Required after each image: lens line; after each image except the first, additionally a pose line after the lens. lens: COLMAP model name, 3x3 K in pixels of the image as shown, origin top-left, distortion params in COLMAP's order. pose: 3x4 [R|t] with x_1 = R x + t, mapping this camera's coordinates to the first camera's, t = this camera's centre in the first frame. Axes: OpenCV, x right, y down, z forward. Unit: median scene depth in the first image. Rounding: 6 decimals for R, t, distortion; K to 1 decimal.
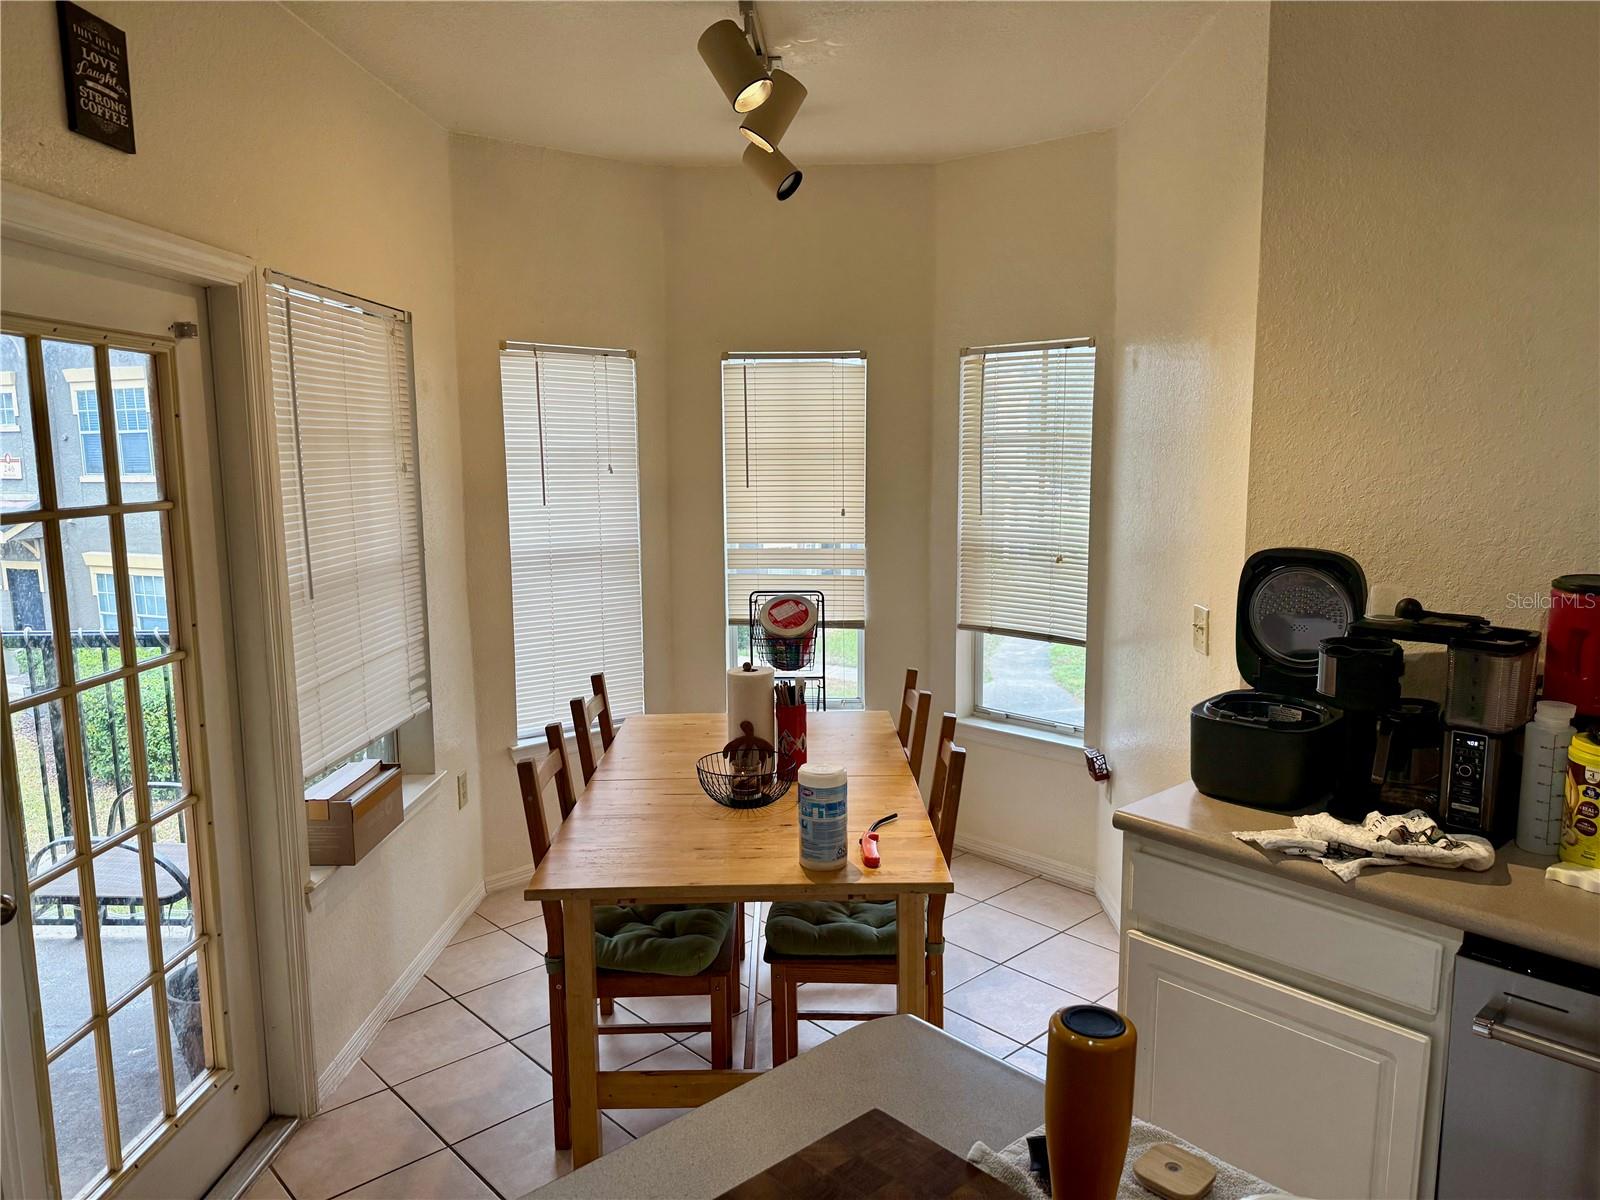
lens RADIAL K [[1124.5, 0, 816.8], [0, 1124.5, 615.6], [0, 0, 1]] dist [0.054675, -0.074001]
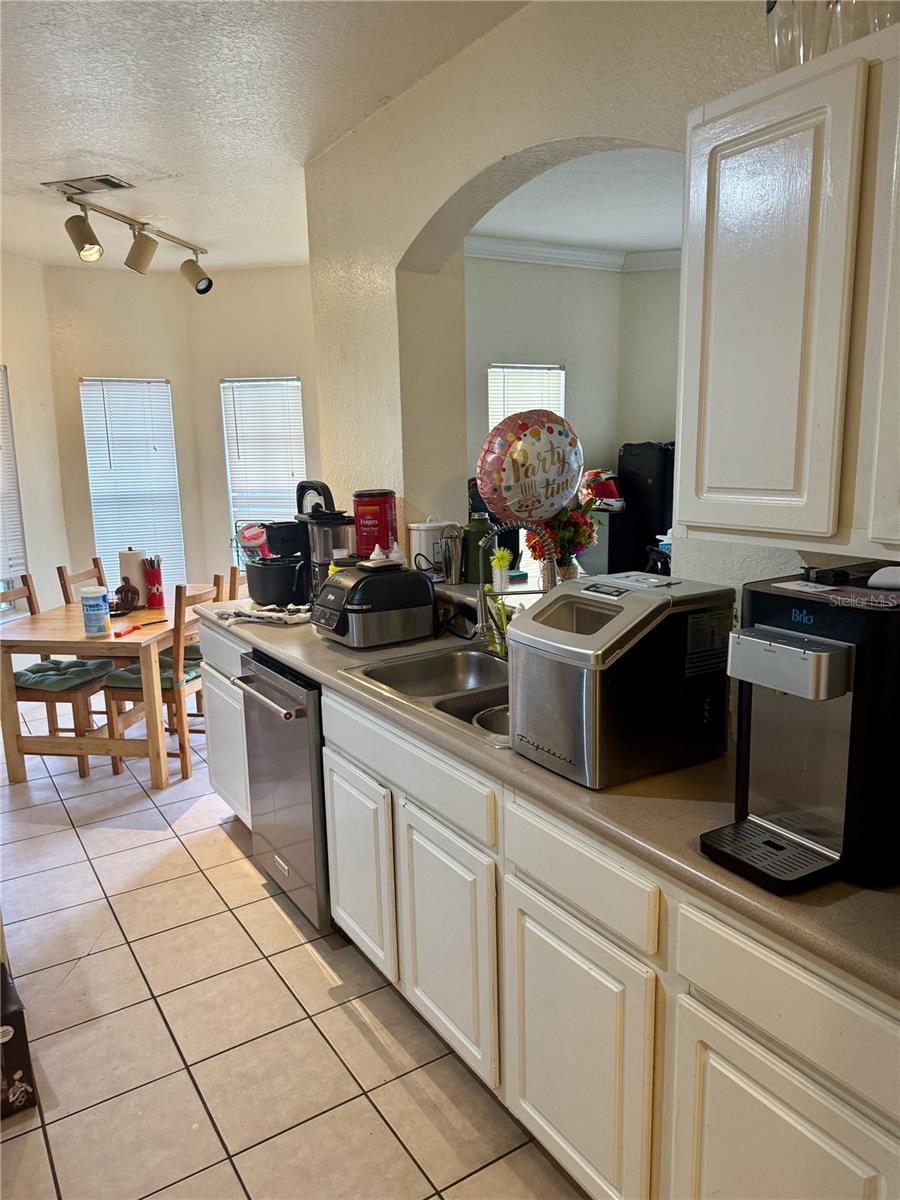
lens RADIAL K [[843.4, 0, 447.5], [0, 843.4, 624.9], [0, 0, 1]] dist [0.054675, -0.074001]
pose [[0.982995, 0.026372, -0.181726, 0.537330], [-0.013916, 0.997486, 0.069480, 0.047551], [0.183102, -0.065770, 0.980891, -0.244165]]
